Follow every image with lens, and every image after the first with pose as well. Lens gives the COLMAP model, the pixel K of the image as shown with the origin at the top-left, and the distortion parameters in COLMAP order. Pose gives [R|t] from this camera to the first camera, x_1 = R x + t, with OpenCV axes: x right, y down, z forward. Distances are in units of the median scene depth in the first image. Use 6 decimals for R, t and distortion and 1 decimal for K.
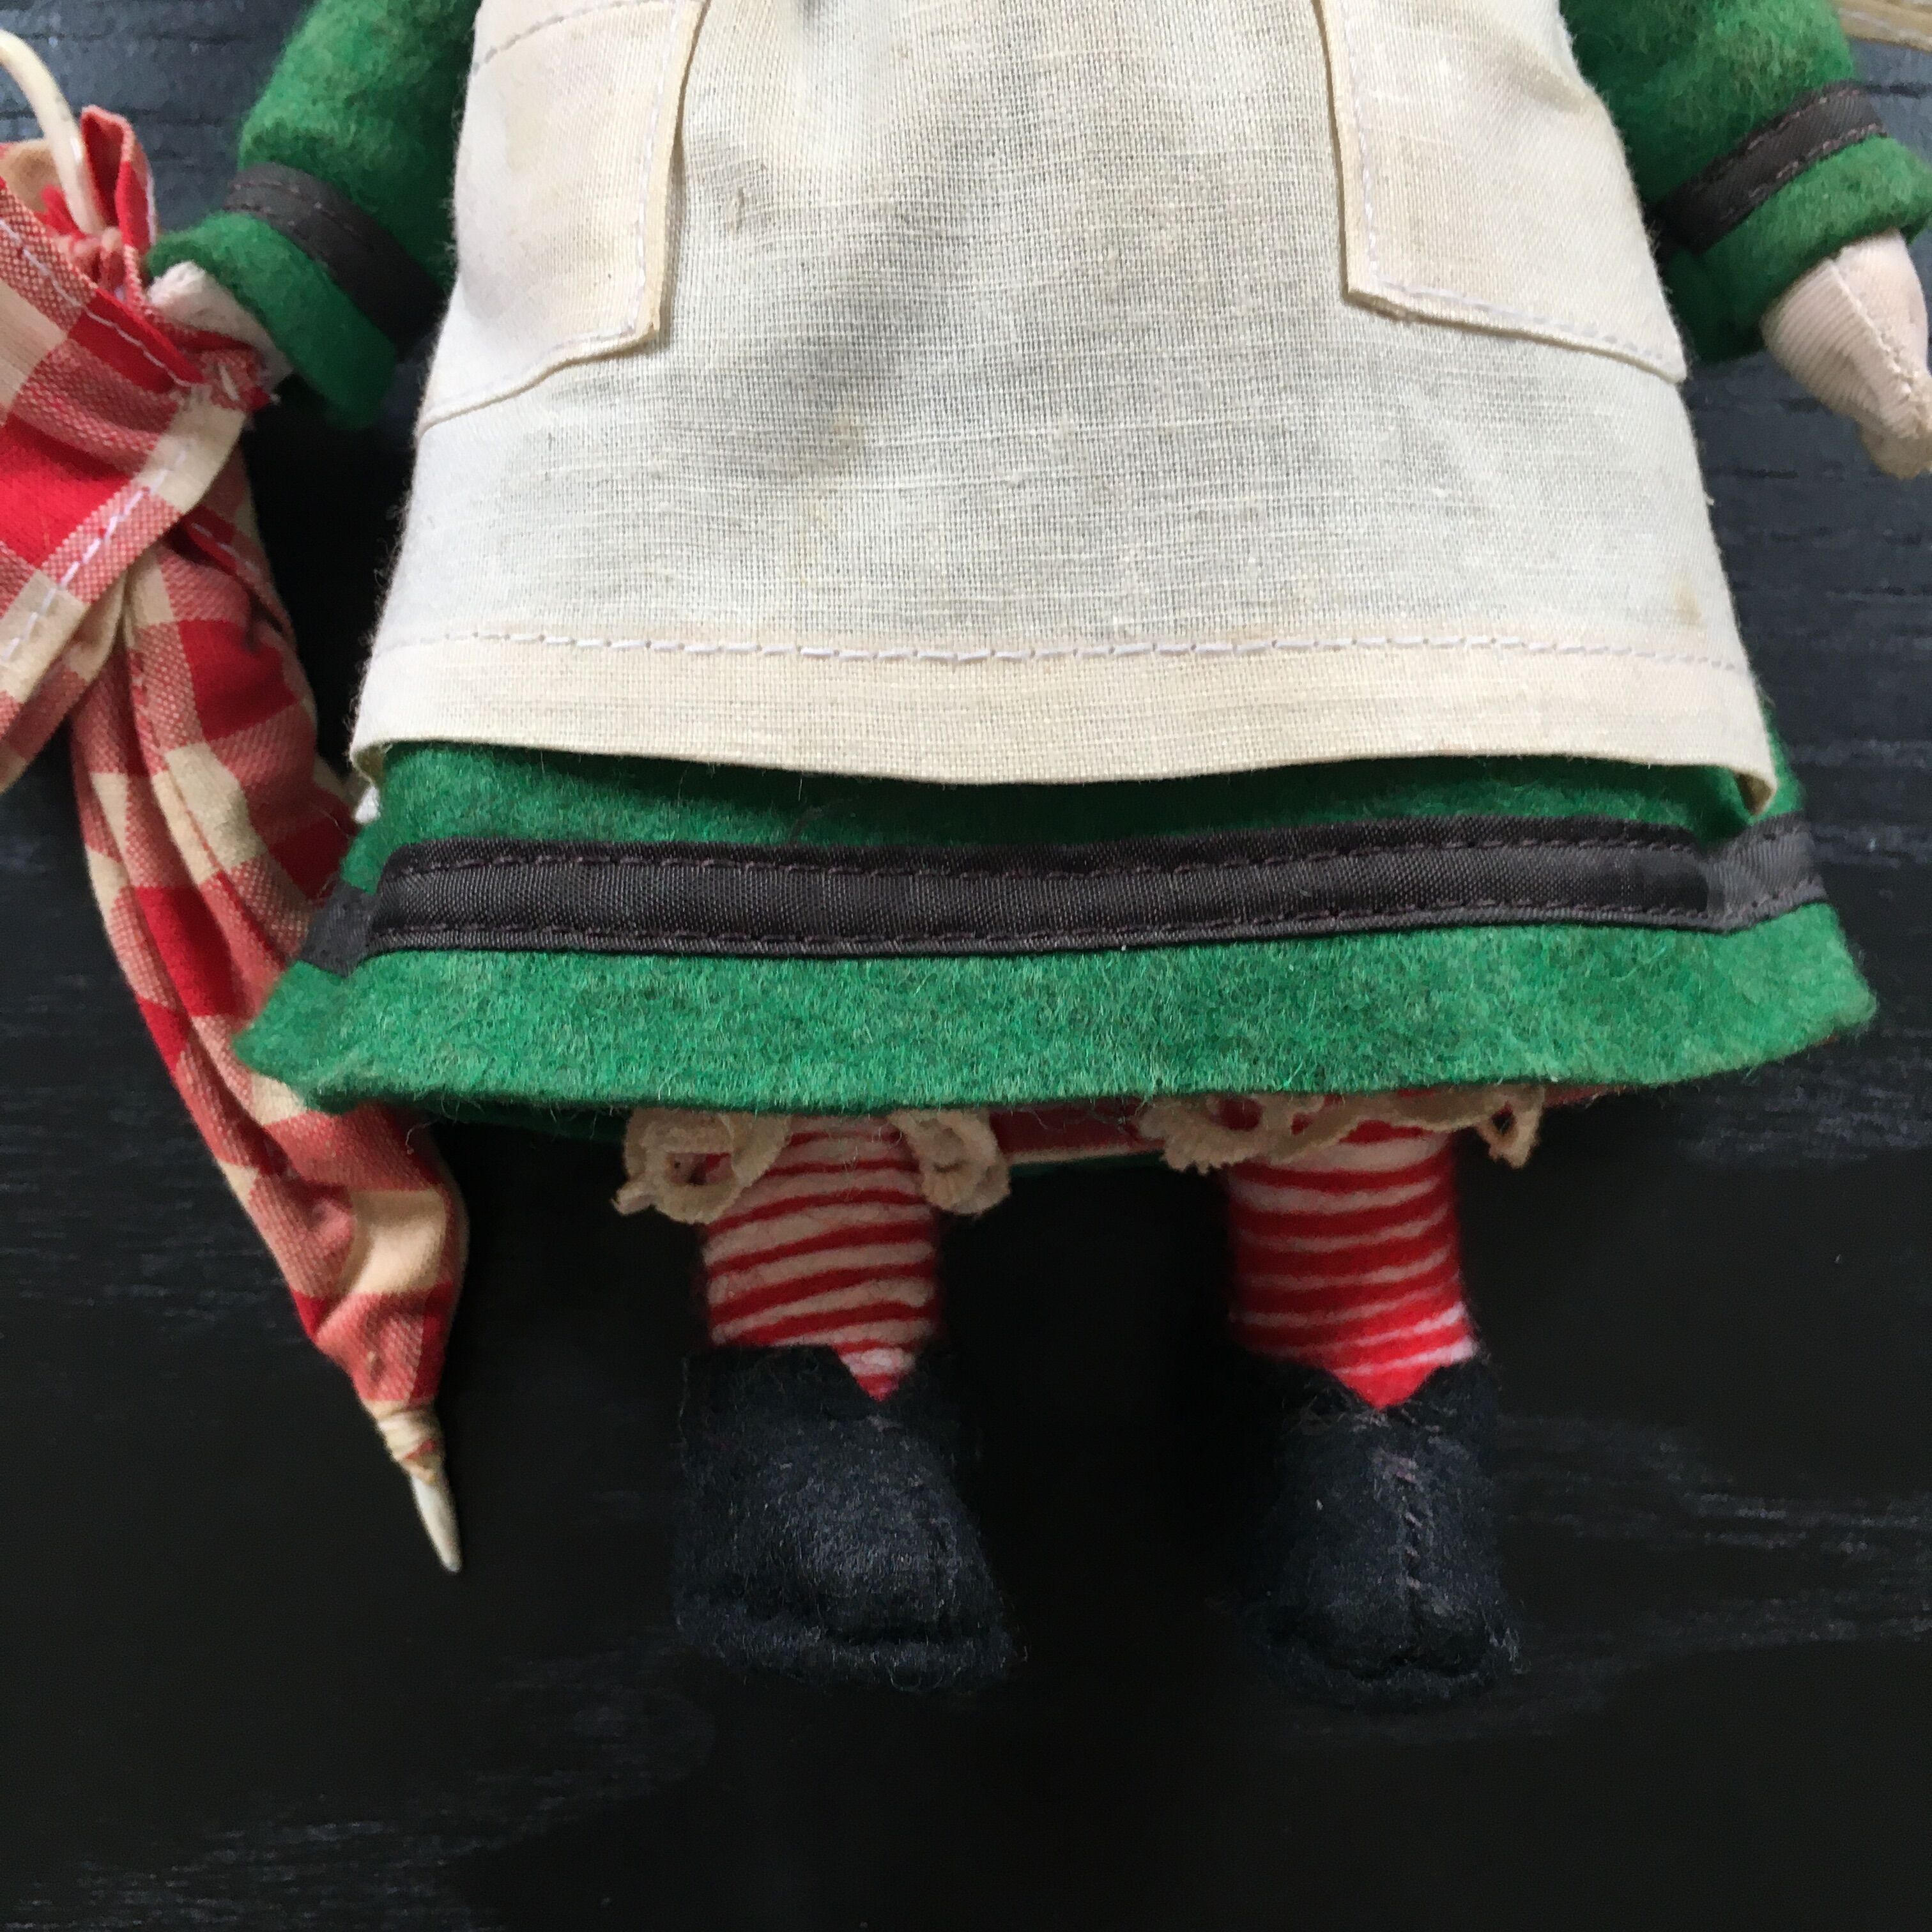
lens RADIAL K [[2448.2, 0, 966.0], [0, 2448.2, 966.0], [0, 0, 1]] dist [0.029643, -0.059363]
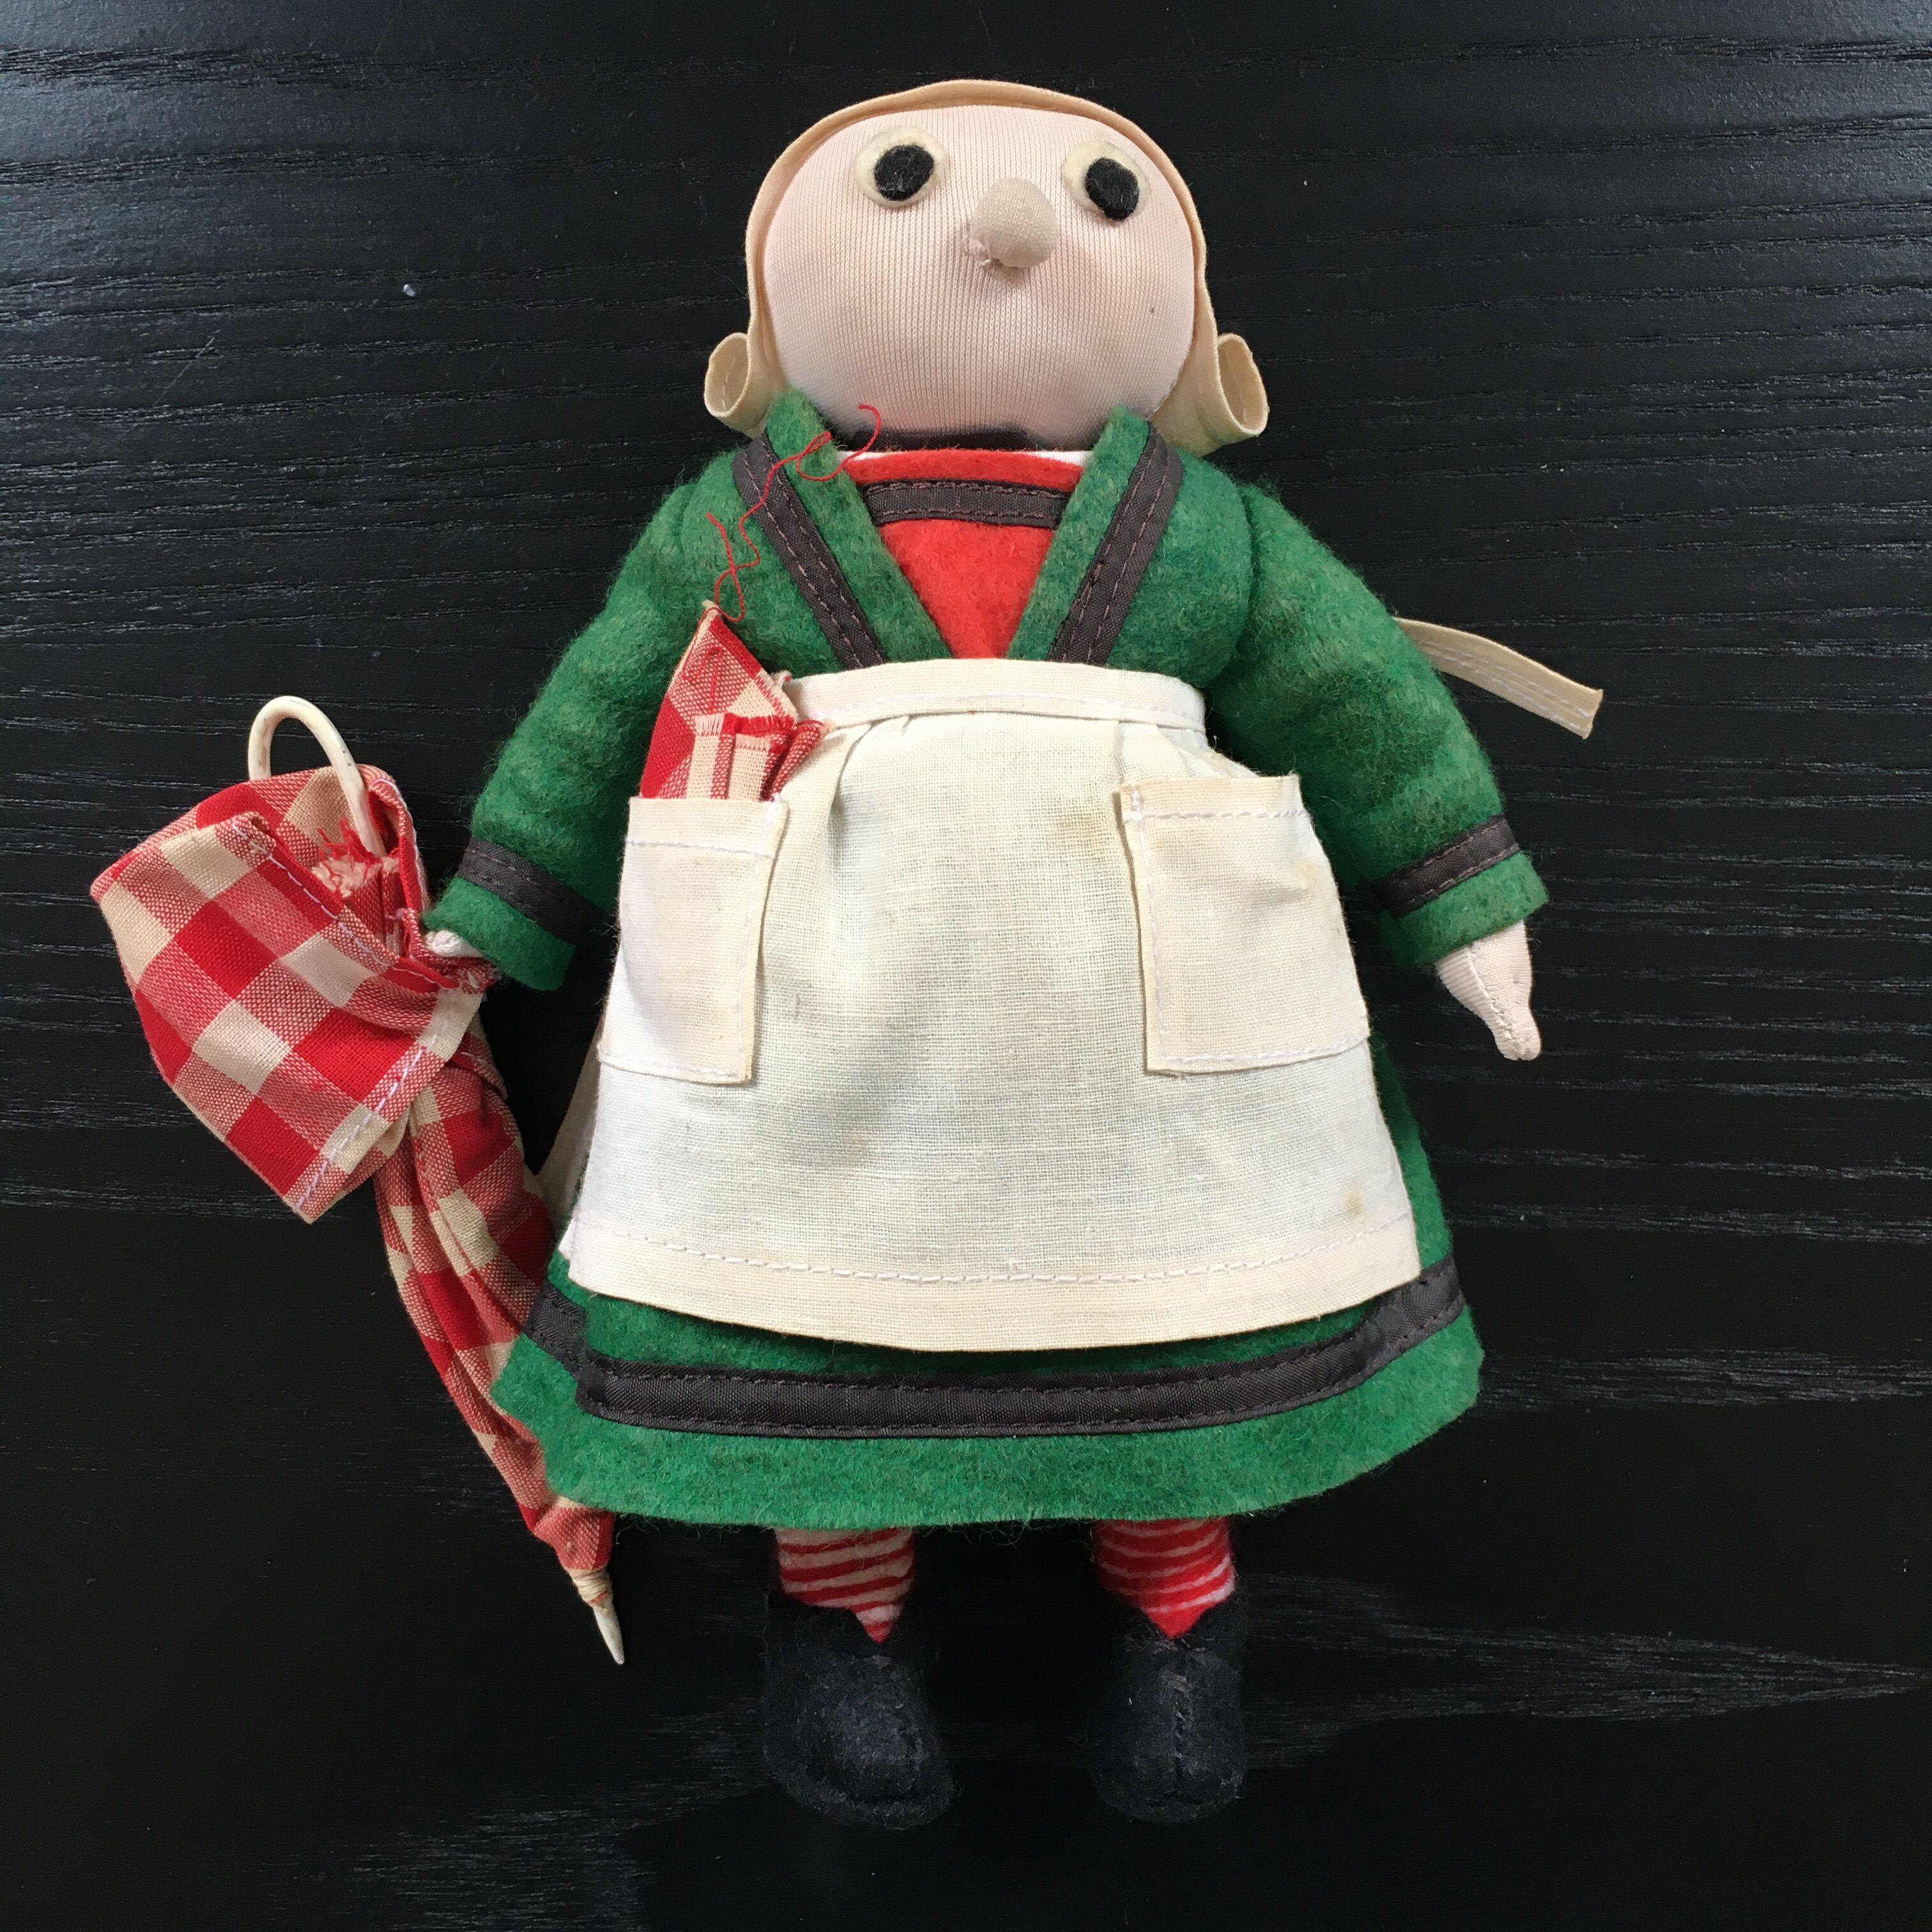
lens RADIAL K [[2448.2, 0, 966.0], [0, 2448.2, 966.0], [0, 0, 1]] dist [0.029643, -0.059363]
pose [[0.999940, 0.005553, -0.009407, 0.041924], [-0.004020, 0.987782, 0.155787, -0.598826], [0.010157, -0.155740, 0.987746, -0.683711]]
